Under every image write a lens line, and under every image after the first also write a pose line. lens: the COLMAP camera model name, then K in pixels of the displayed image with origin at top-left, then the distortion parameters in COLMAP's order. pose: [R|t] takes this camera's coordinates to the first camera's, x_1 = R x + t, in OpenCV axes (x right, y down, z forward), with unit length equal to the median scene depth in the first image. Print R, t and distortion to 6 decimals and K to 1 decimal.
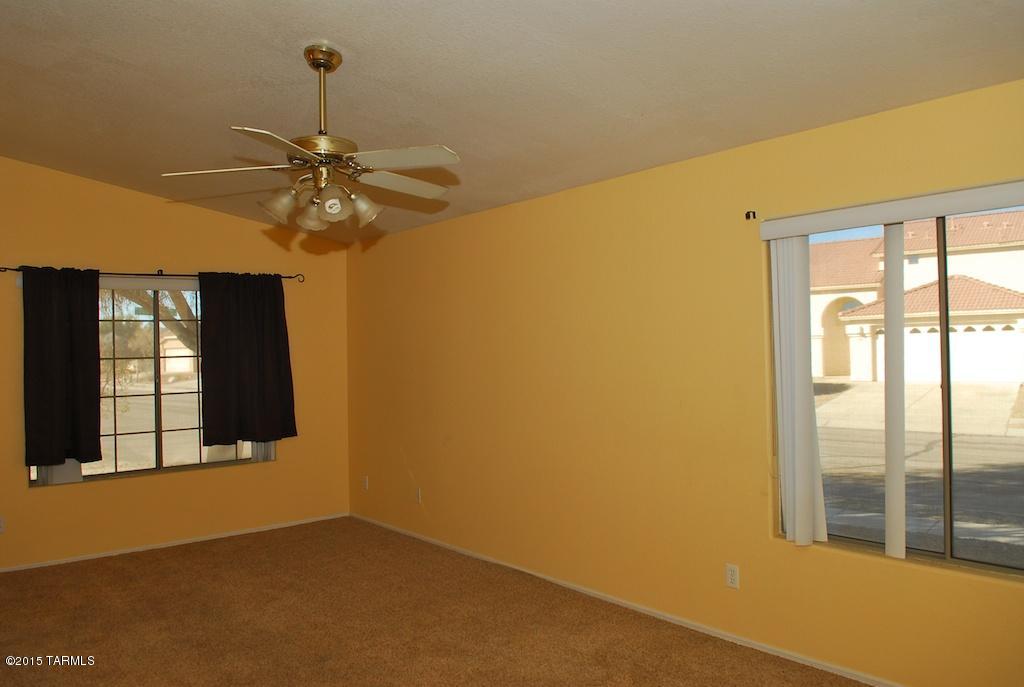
lens RADIAL K [[757.5, 0, 515.5], [0, 757.5, 339.6], [0, 0, 1]] dist [-0.038554, -0.021788]
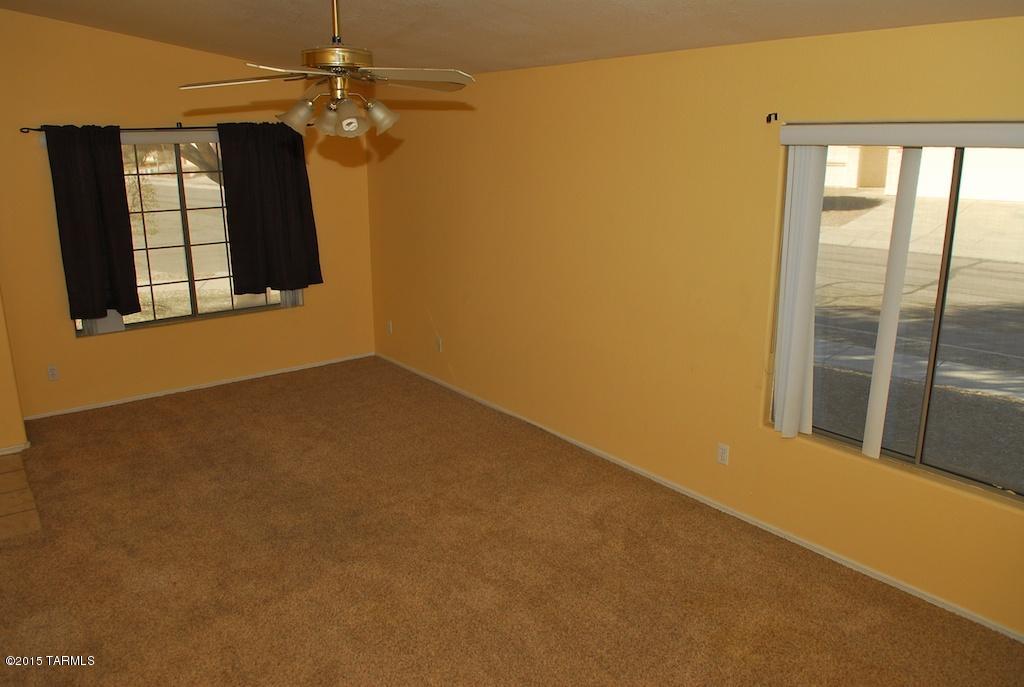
lens RADIAL K [[757.5, 0, 514.3], [0, 757.5, 346.4], [0, 0, 1]] dist [-0.038554, -0.021788]
pose [[0.999258, 0.026074, -0.028344, 0.009719], [-0.017603, 0.963806, 0.266024, -0.111875], [0.034255, -0.265328, 0.963550, -0.028894]]
